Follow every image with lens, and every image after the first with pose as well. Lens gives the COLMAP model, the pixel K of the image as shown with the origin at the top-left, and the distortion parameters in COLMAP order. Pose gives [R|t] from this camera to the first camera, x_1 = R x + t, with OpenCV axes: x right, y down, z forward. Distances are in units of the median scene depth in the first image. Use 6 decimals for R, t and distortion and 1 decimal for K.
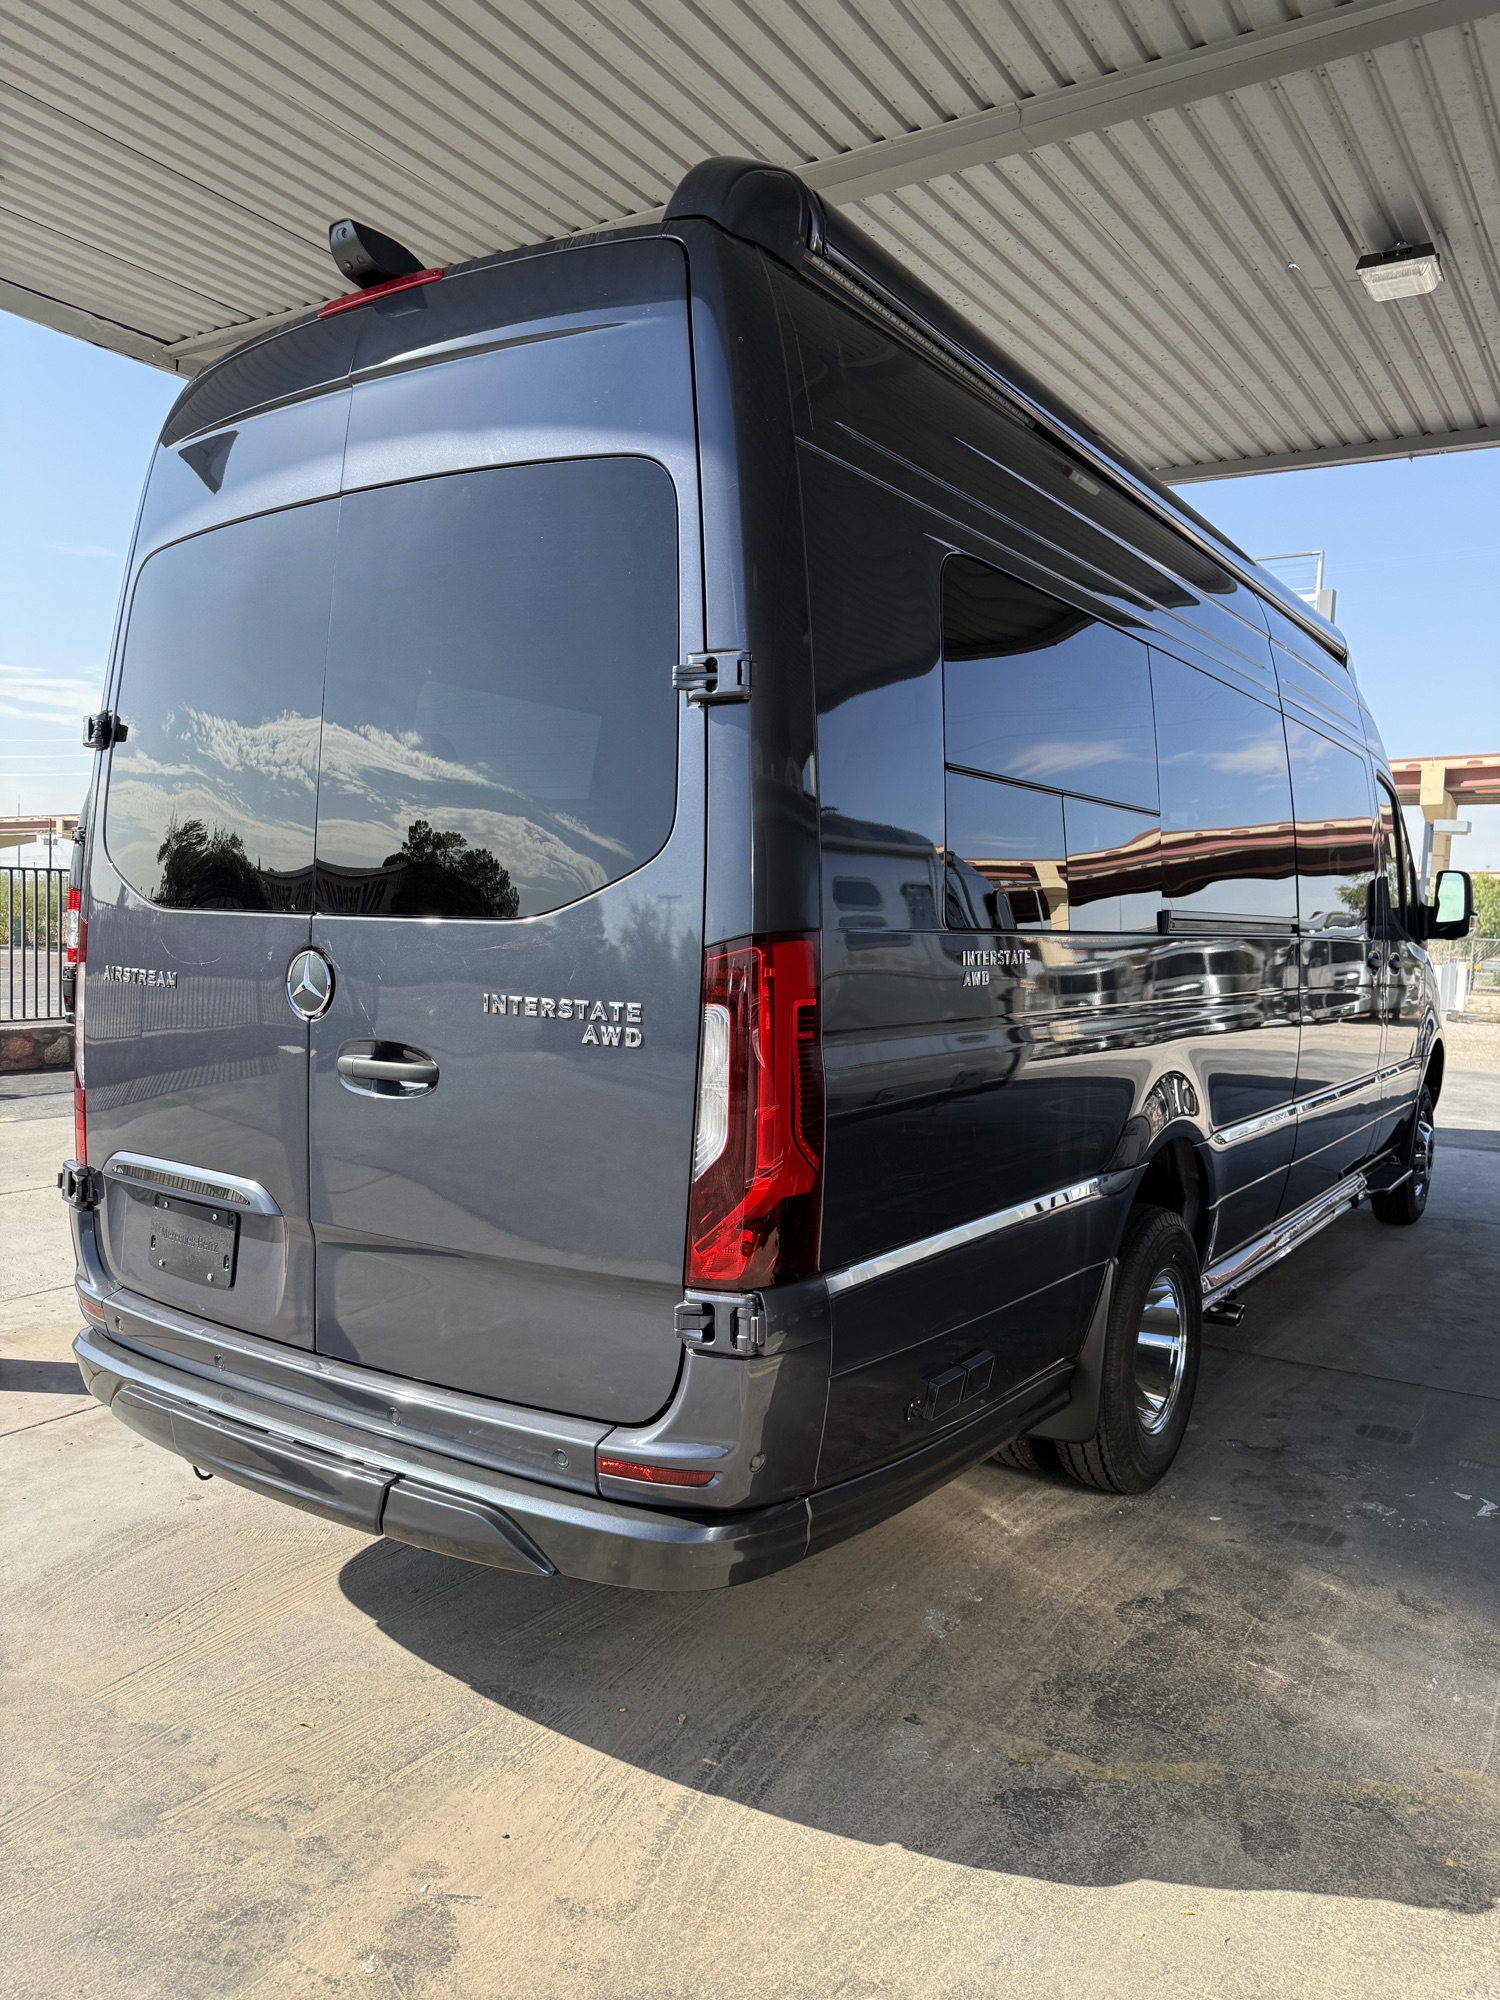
lens RADIAL K [[1453.3, 0, 750.0], [0, 1453.3, 1000.0], [0, 0, 1]] dist [0.003211, -0.012312]
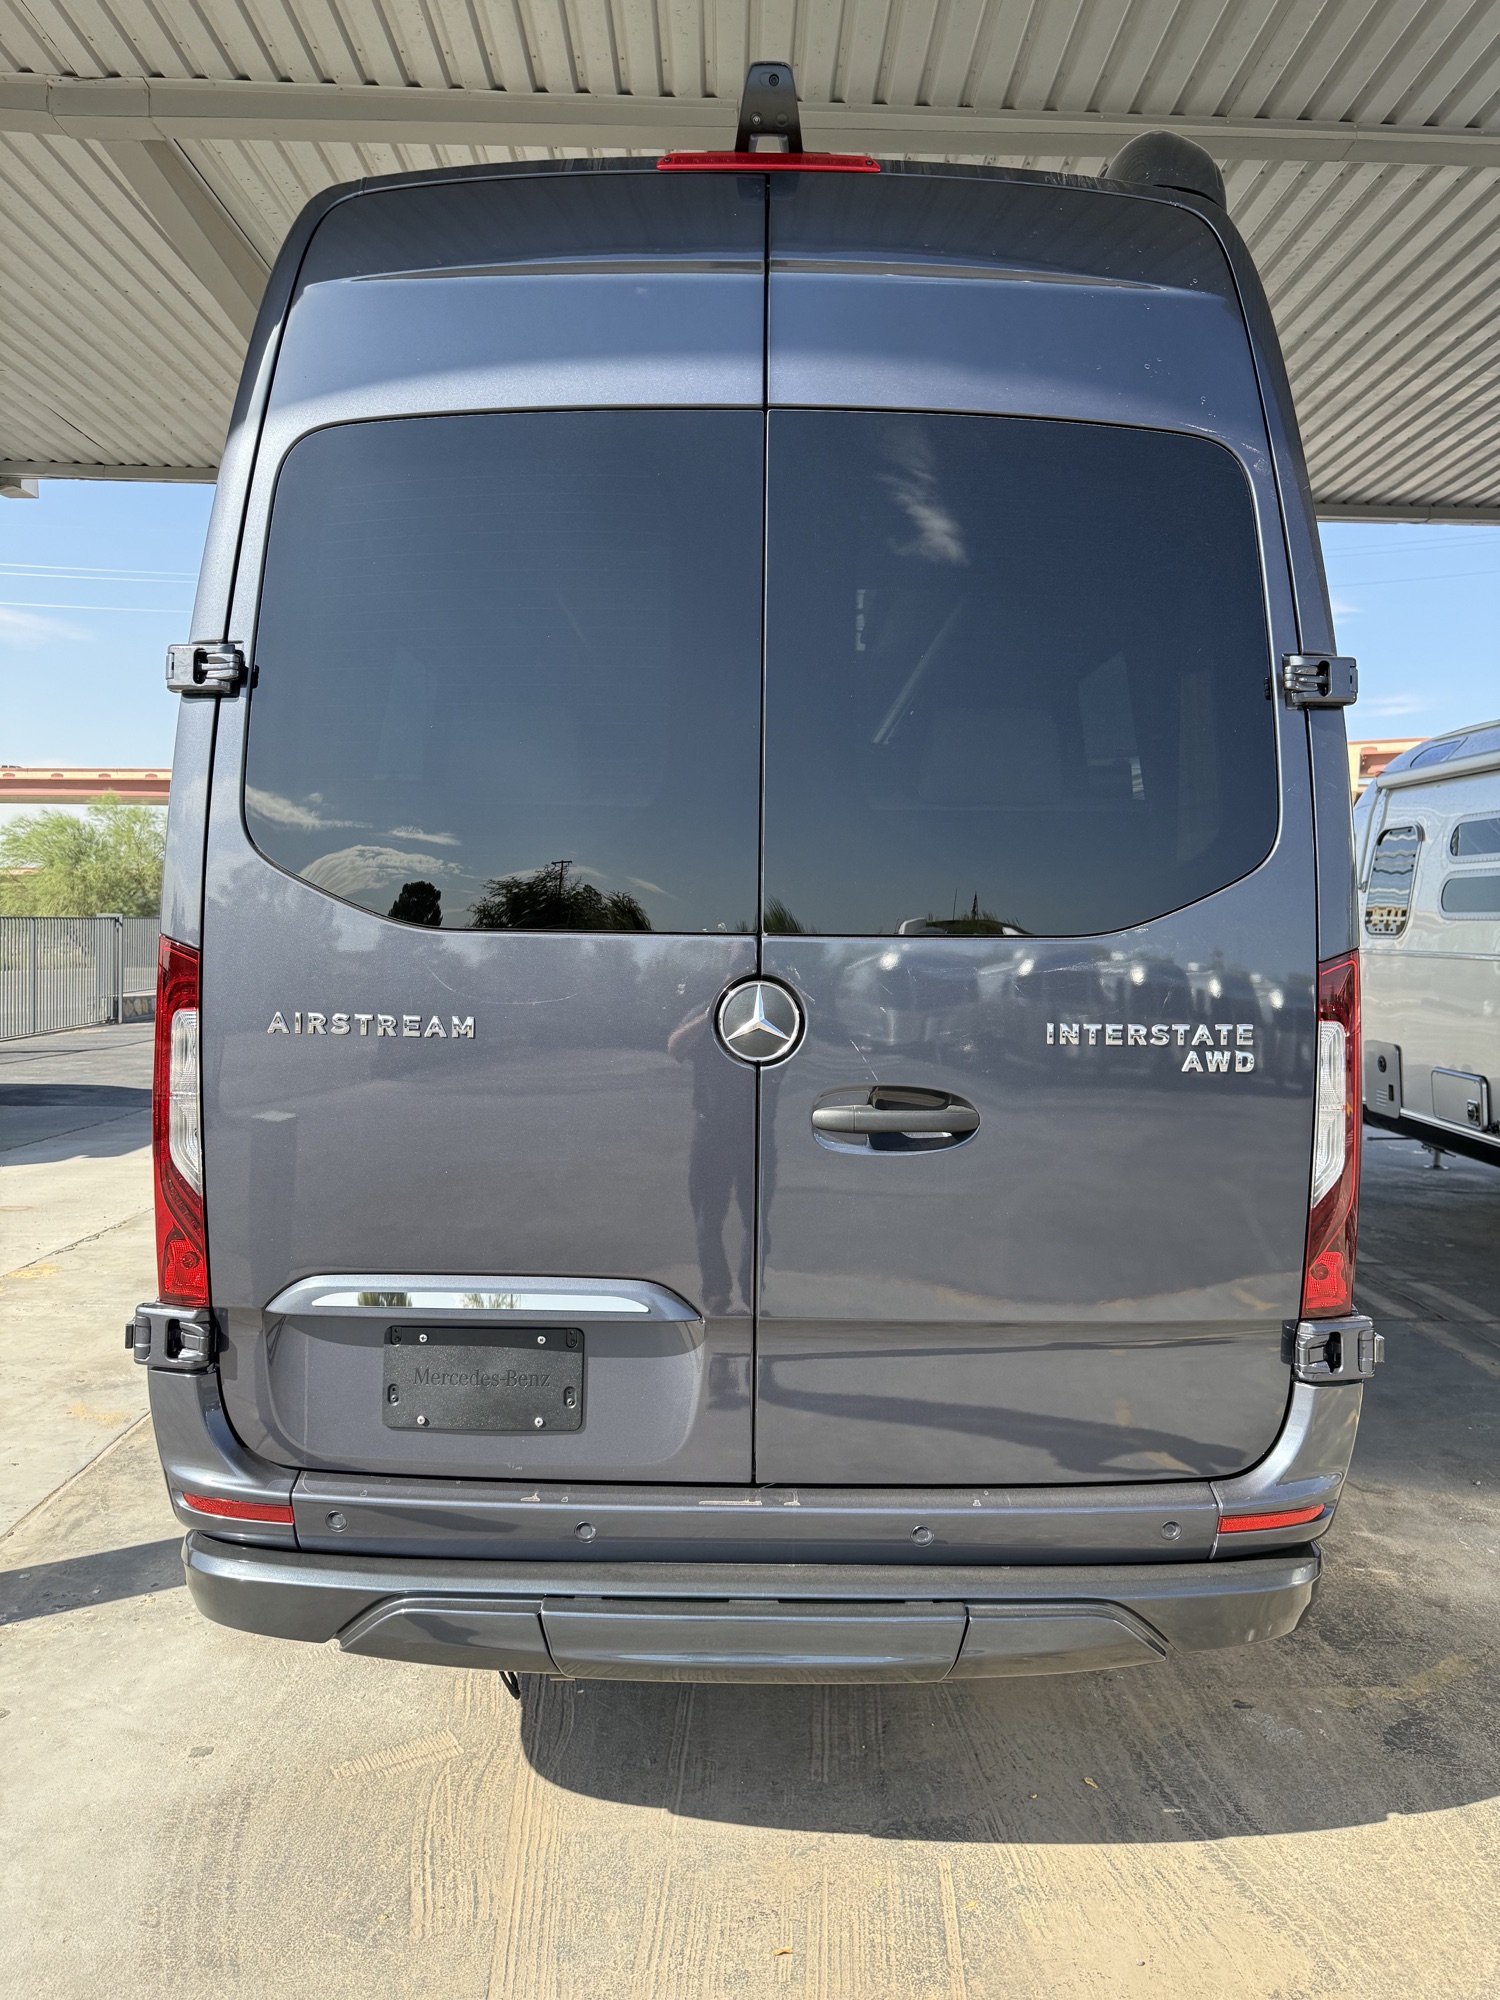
lens RADIAL K [[1453.3, 0, 750.0], [0, 1453.3, 1000.0], [0, 0, 1]] dist [0.003211, -0.012312]
pose [[0.821334, -0.042424, 0.568868, -0.794671], [0.040170, 0.999056, 0.016508, -0.038633], [-0.569031, 0.009293, 0.822263, 0.371508]]
